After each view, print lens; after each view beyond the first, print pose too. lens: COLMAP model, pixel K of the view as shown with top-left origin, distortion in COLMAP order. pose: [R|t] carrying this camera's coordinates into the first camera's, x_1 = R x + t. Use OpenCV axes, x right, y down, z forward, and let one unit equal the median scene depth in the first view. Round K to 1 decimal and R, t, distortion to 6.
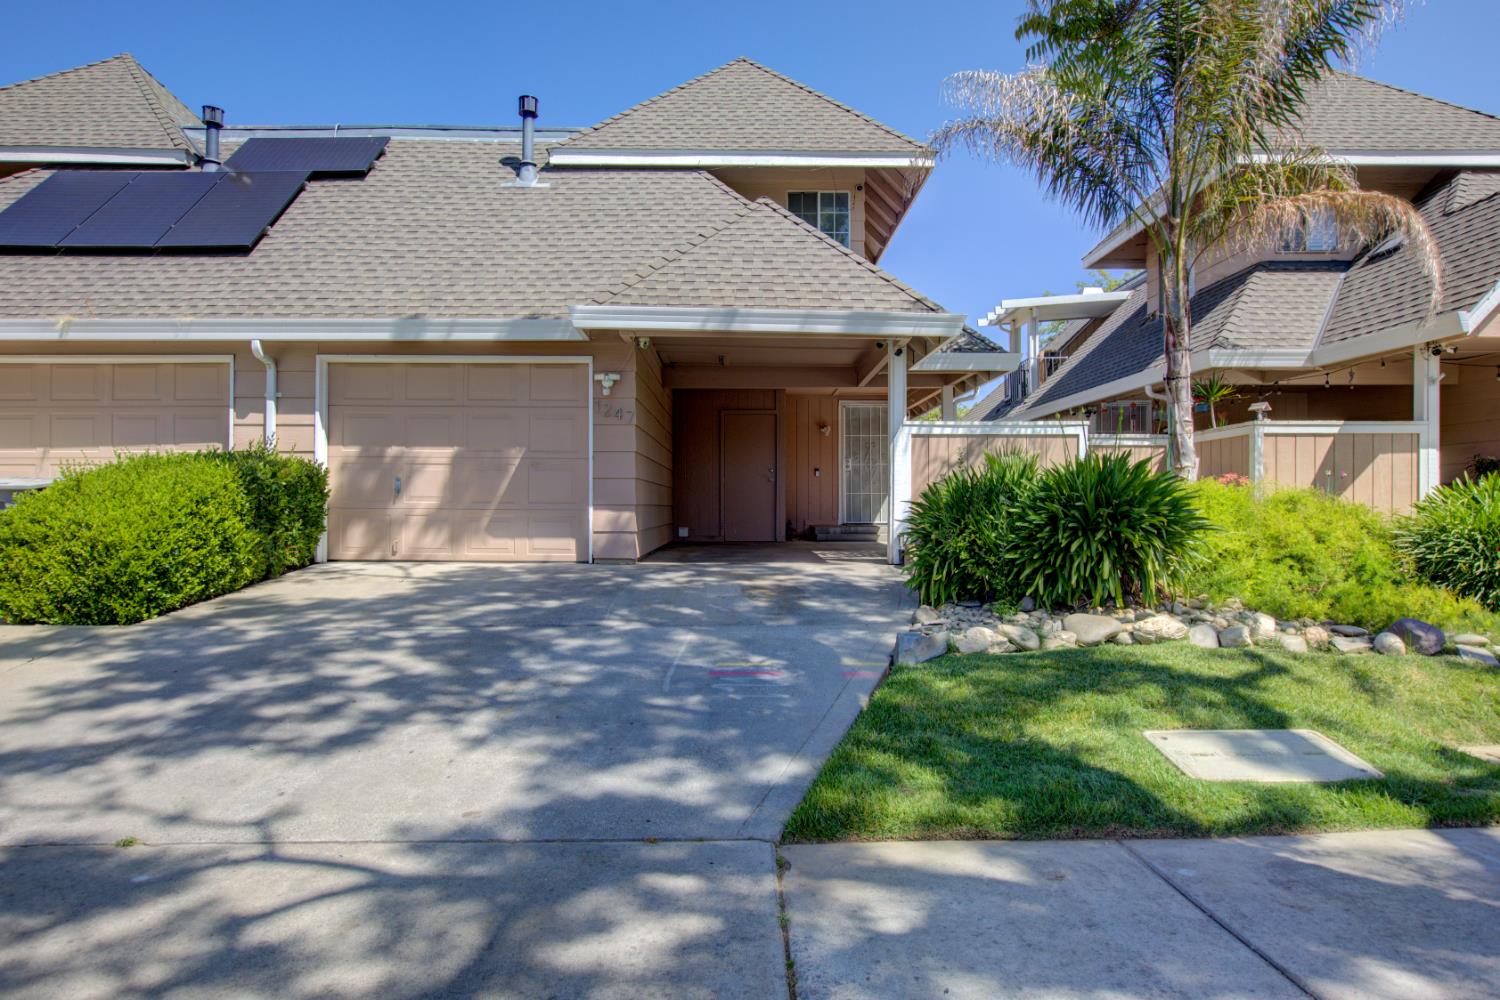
lens RADIAL K [[894.2, 0, 743.9], [0, 894.2, 504.7], [0, 0, 1]] dist [-0.010921, 0.005302]
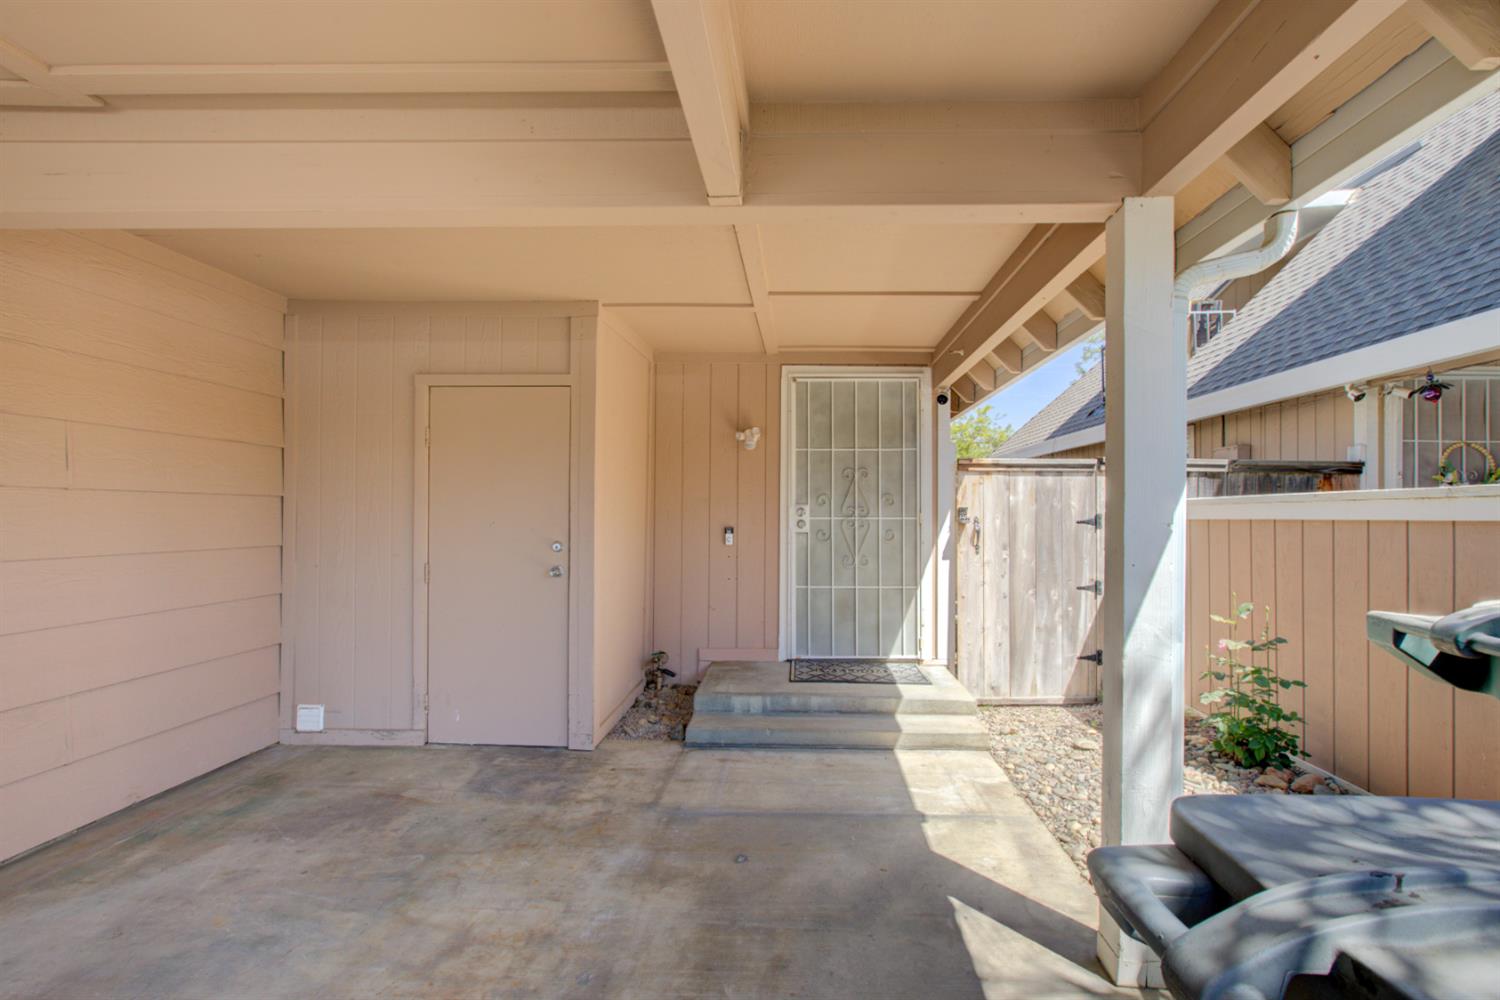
lens RADIAL K [[687.3, 0, 758.9], [0, 687.3, 501.3], [0, 0, 1]] dist [-0.007759, 0.001518]
pose [[0.997808, 0.008068, -0.065682, 0.117490], [-0.008726, 0.999915, -0.009734, -0.049755], [0.065598, 0.010286, 0.997793, 0.676631]]
